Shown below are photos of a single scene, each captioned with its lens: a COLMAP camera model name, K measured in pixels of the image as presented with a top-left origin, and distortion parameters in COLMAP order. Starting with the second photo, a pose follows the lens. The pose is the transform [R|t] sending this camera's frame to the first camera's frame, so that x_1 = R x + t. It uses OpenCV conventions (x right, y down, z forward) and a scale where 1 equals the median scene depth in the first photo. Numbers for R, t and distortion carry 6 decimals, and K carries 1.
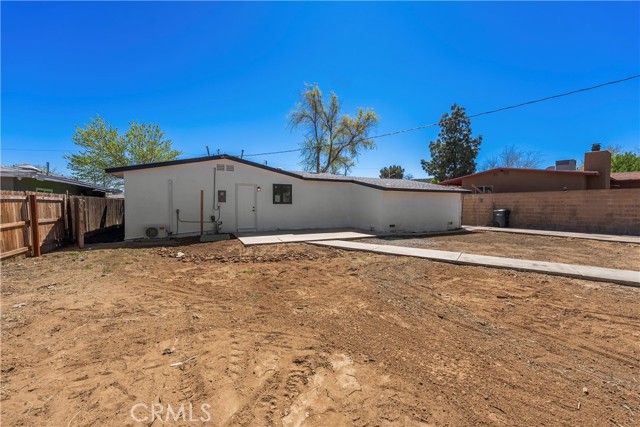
lens RADIAL K [[258.9, 0, 322.5], [0, 258.9, 212.1], [0, 0, 1]] dist [0.000607, -0.000036]
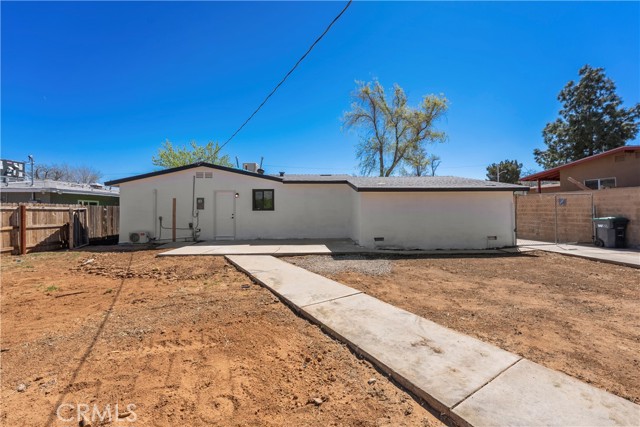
lens RADIAL K [[260.1, 0, 321.5], [0, 260.1, 203.2], [0, 0, 1]] dist [0.000890, -0.000020]
pose [[0.912821, -0.020635, -0.407838, 0.348617], [-0.003388, 0.998305, -0.058094, -0.004112], [0.408346, 0.054411, 0.911204, 0.209890]]
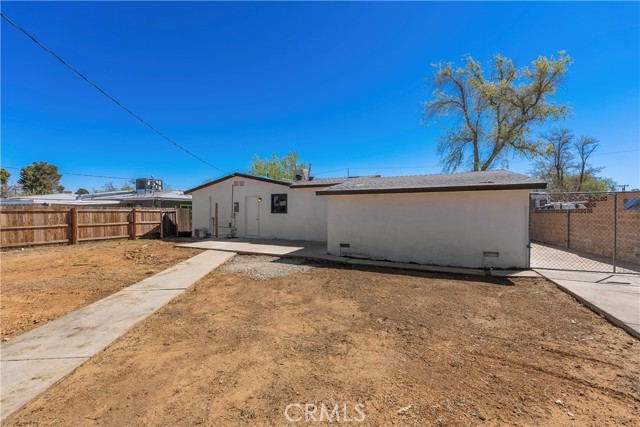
lens RADIAL K [[258.9, 0, 322.5], [0, 258.9, 212.1], [0, 0, 1]] dist [0.000607, -0.000036]
pose [[0.621872, -0.003399, -0.783111, 0.634547], [-0.023910, 0.999442, -0.023325, -0.014585], [0.782754, 0.033230, 0.621444, 0.430319]]
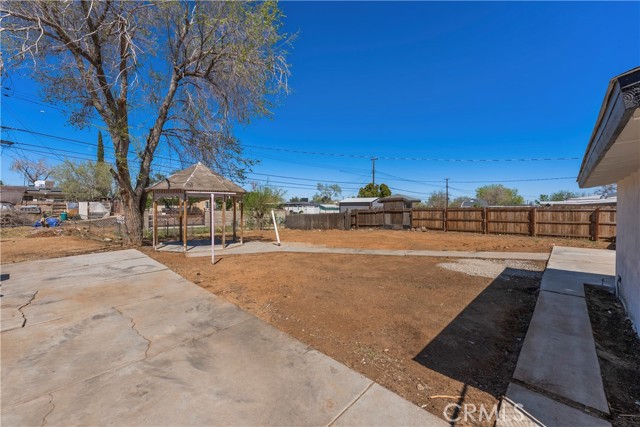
lens RADIAL K [[258.9, 0, 322.5], [0, 258.9, 212.1], [0, 0, 1]] dist [0.000607, -0.000036]
pose [[-0.948198, 0.004544, -0.317646, 0.647308], [-0.011904, 0.998687, 0.049820, -0.051370], [0.317456, 0.051021, -0.946900, 1.026222]]
